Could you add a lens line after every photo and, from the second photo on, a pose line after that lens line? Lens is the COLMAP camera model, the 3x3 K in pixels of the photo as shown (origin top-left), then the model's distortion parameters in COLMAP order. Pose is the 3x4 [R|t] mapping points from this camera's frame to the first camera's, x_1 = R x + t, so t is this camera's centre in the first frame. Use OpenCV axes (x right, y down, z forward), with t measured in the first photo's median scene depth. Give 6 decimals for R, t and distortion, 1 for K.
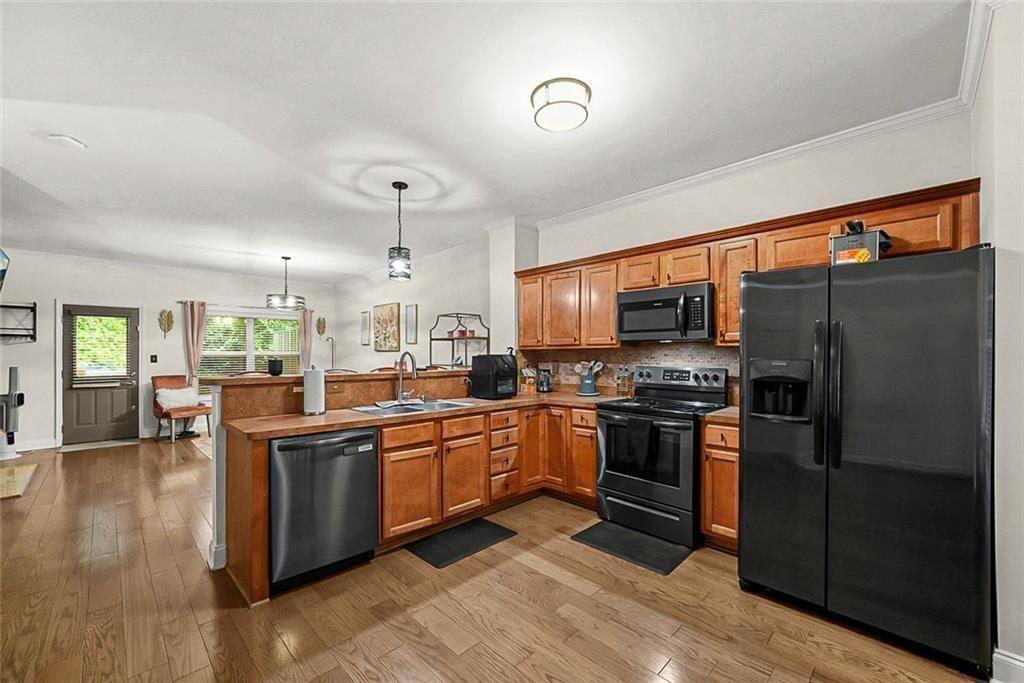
lens RADIAL K [[411.0, 0, 512.2], [0, 411.0, 354.3], [0, 0, 1]] dist [-0.000257, -0.000039]
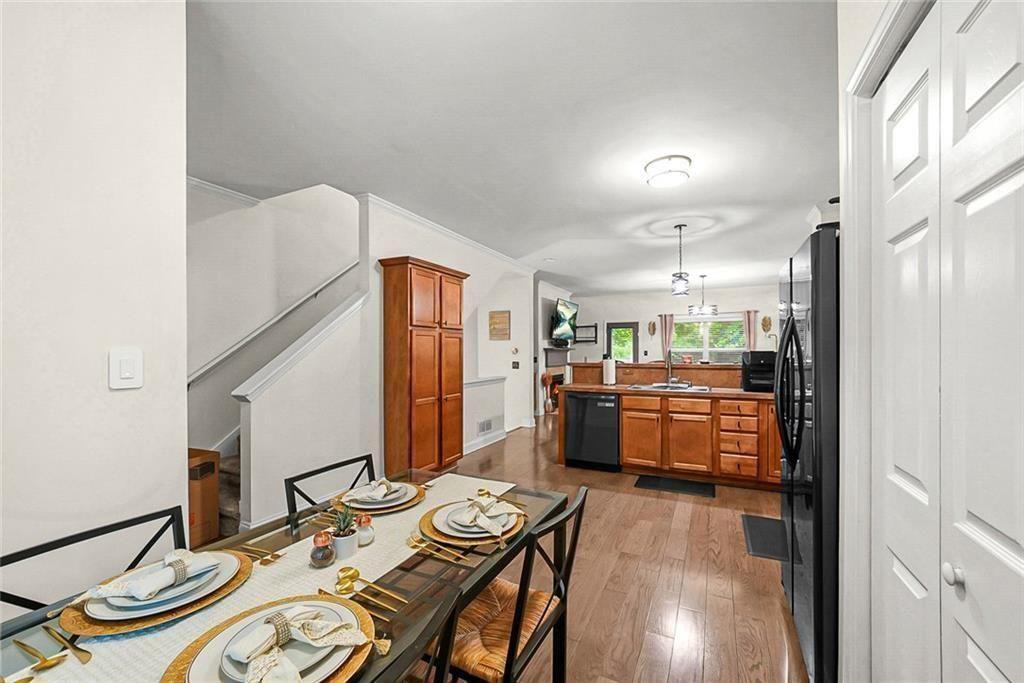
lens RADIAL K [[405.7, 0, 515.7], [0, 405.7, 350.1], [0, 0, 1]] dist [-0.000522, -0.000025]
pose [[0.328009, -0.000503, -0.944674, 0.462068], [0.001144, 0.999999, -0.000135, -0.001236], [0.944674, -0.001036, 0.328010, 0.025331]]
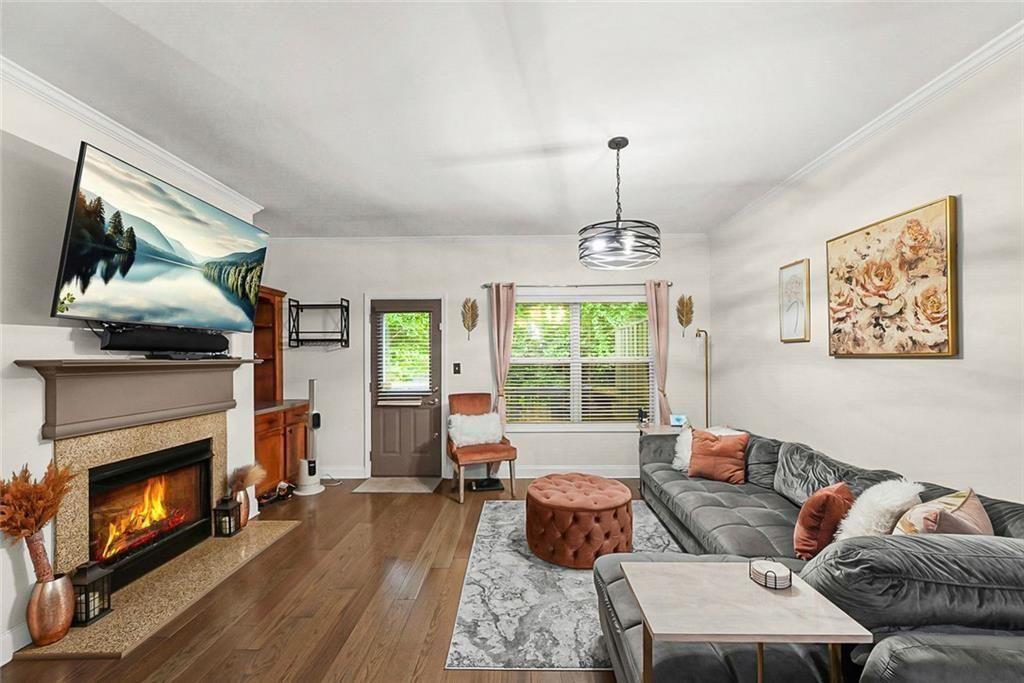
lens RADIAL K [[411.0, 0, 512.2], [0, 411.0, 354.3], [0, 0, 1]] dist [-0.000257, -0.000039]
pose [[0.695185, -0.006674, -0.718800, -0.318051], [0.003312, 0.999976, -0.006081, -0.009857], [0.718824, 0.001846, 0.695190, 0.620805]]
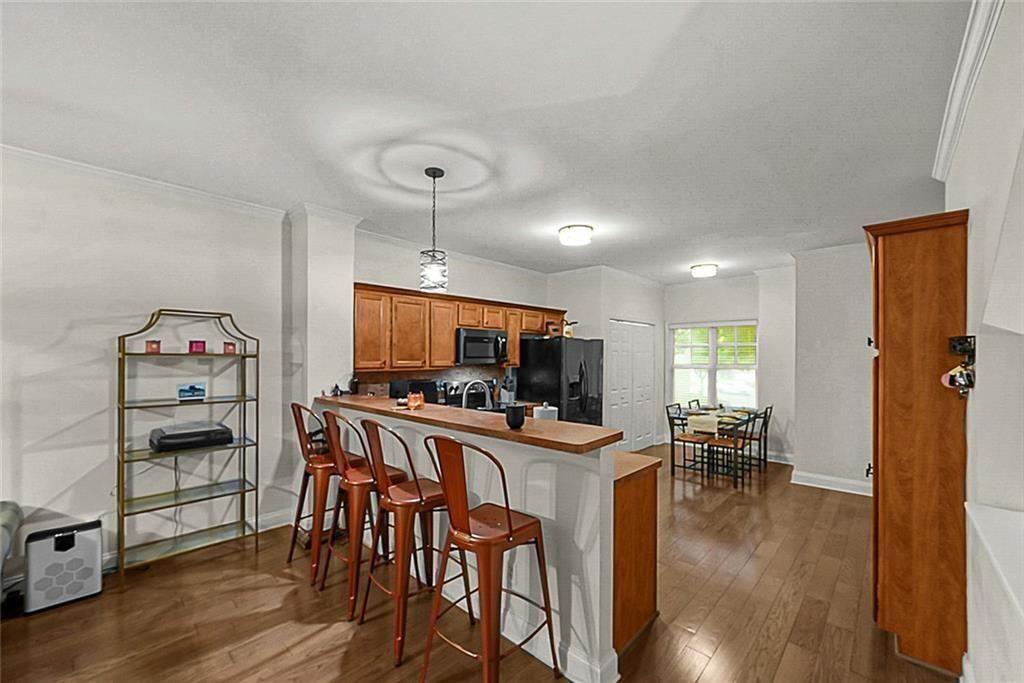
lens RADIAL K [[411.0, 0, 512.2], [0, 411.0, 354.3], [0, 0, 1]] dist [-0.000257, -0.000039]
pose [[-0.037198, 0.004056, 0.999300, -0.602717], [-0.000307, 0.999992, -0.004070, -0.033101], [-0.999308, -0.000458, -0.037197, 0.497962]]
